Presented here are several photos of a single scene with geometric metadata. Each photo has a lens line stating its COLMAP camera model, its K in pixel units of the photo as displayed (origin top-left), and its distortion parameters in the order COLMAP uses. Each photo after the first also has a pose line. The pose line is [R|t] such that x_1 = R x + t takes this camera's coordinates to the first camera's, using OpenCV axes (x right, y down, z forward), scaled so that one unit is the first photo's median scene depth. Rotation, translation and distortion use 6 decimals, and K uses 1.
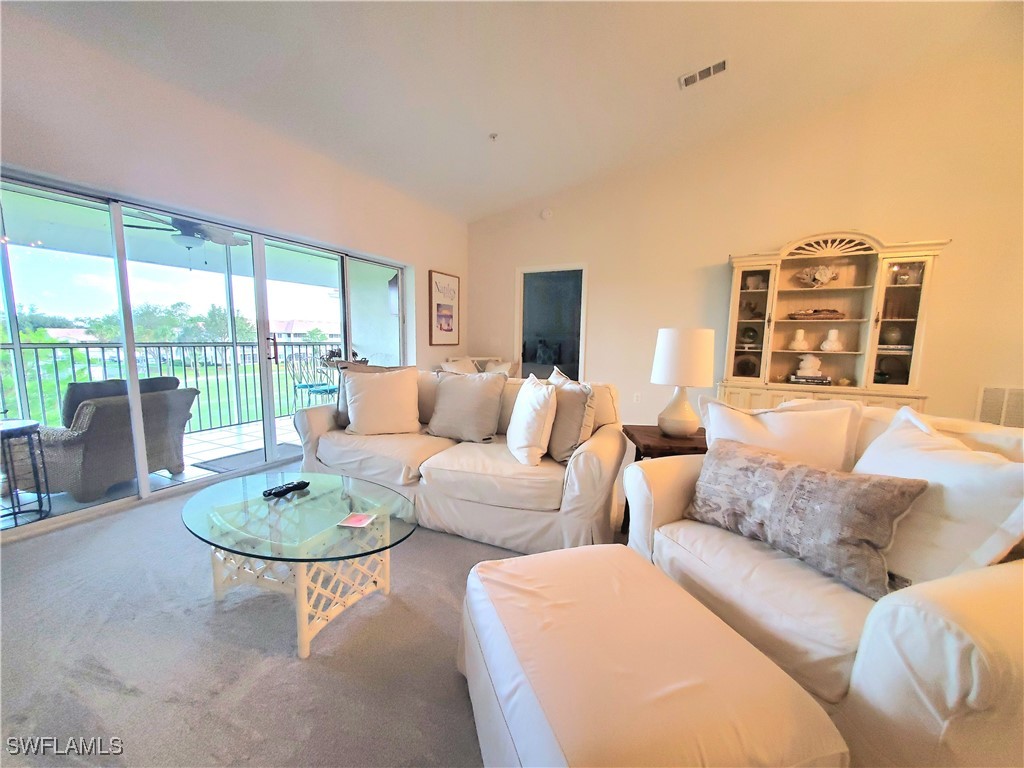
lens RADIAL K [[406.9, 0, 501.8], [0, 406.9, 393.8], [0, 0, 1]] dist [0.000512, -0.001009]
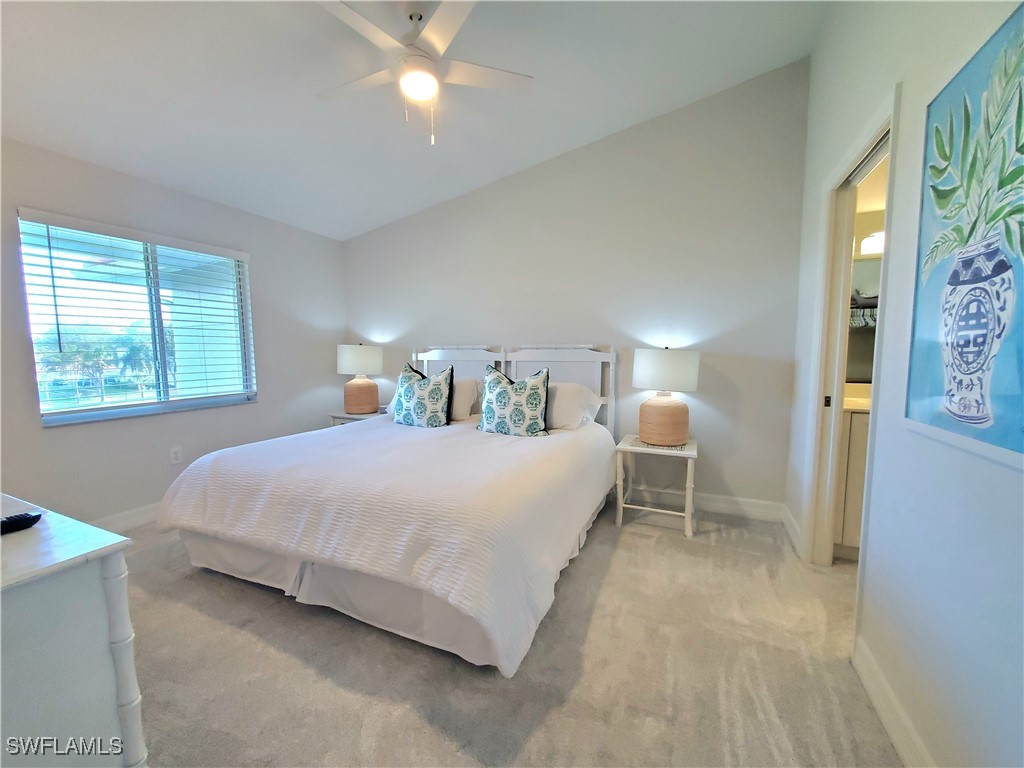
lens RADIAL K [[406.9, 0, 505.1], [0, 406.9, 386.4], [0, 0, 1]] dist [0.000512, -0.001009]
pose [[0.997979, -0.023616, 0.058999, 0.265463], [0.026468, 0.998495, -0.048027, -0.291348], [-0.057776, 0.049492, 0.997102, 2.006834]]
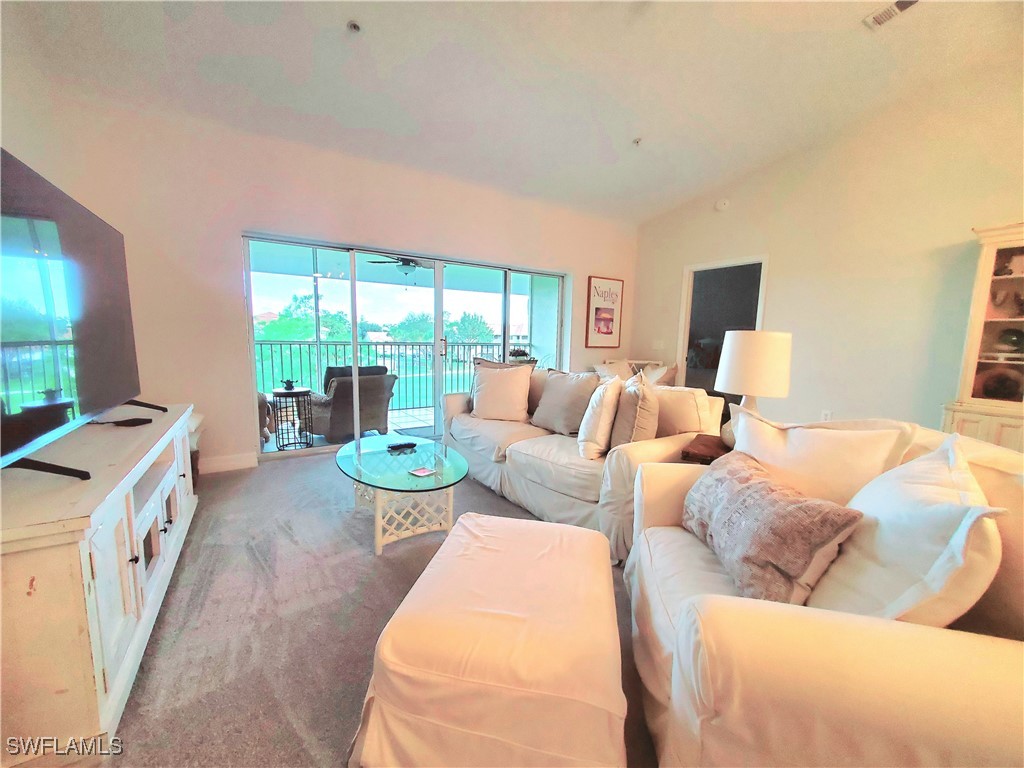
lens RADIAL K [[406.9, 0, 500.8], [0, 406.9, 394.4], [0, 0, 1]] dist [0.000512, -0.001009]
pose [[0.865218, 0.074098, -0.495890, 0.310865], [-0.076705, 0.996939, 0.015134, 0.005967], [0.495493, 0.024943, 0.868253, -0.039378]]
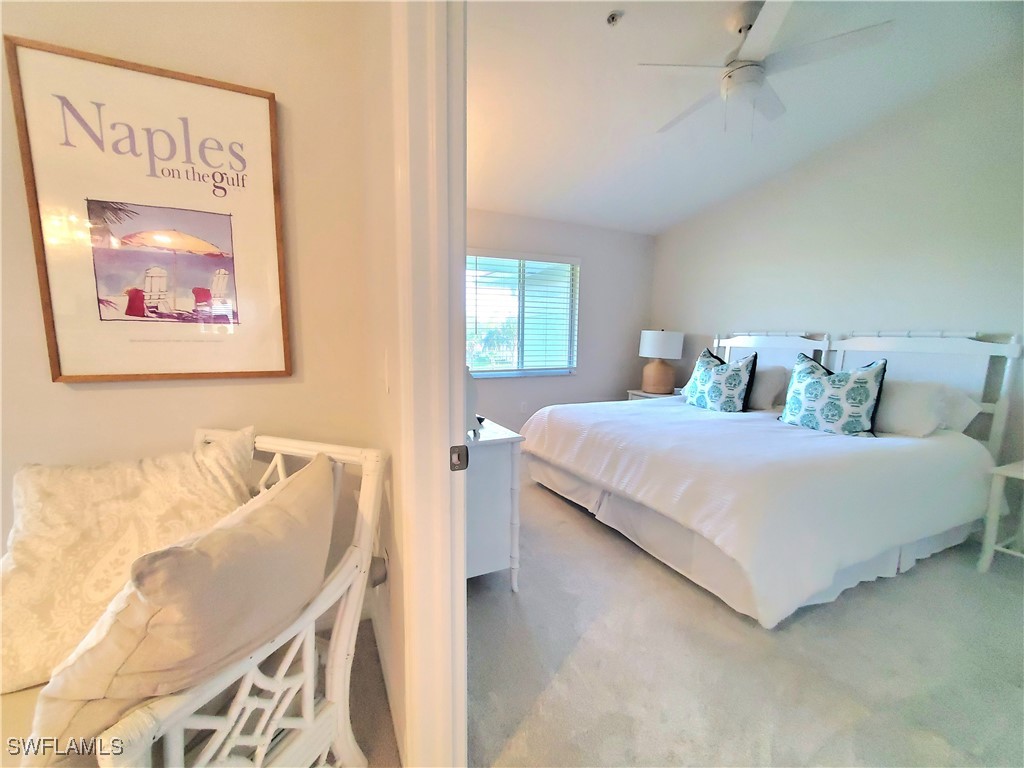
lens RADIAL K [[406.9, 0, 492.7], [0, 406.9, 391.2], [0, 0, 1]] dist [0.000512, -0.001009]
pose [[0.783342, 0.079218, -0.616523, 0.318726], [-0.085022, 0.996179, 0.019973, -0.262330], [0.615749, 0.036772, 0.787084, 1.824443]]
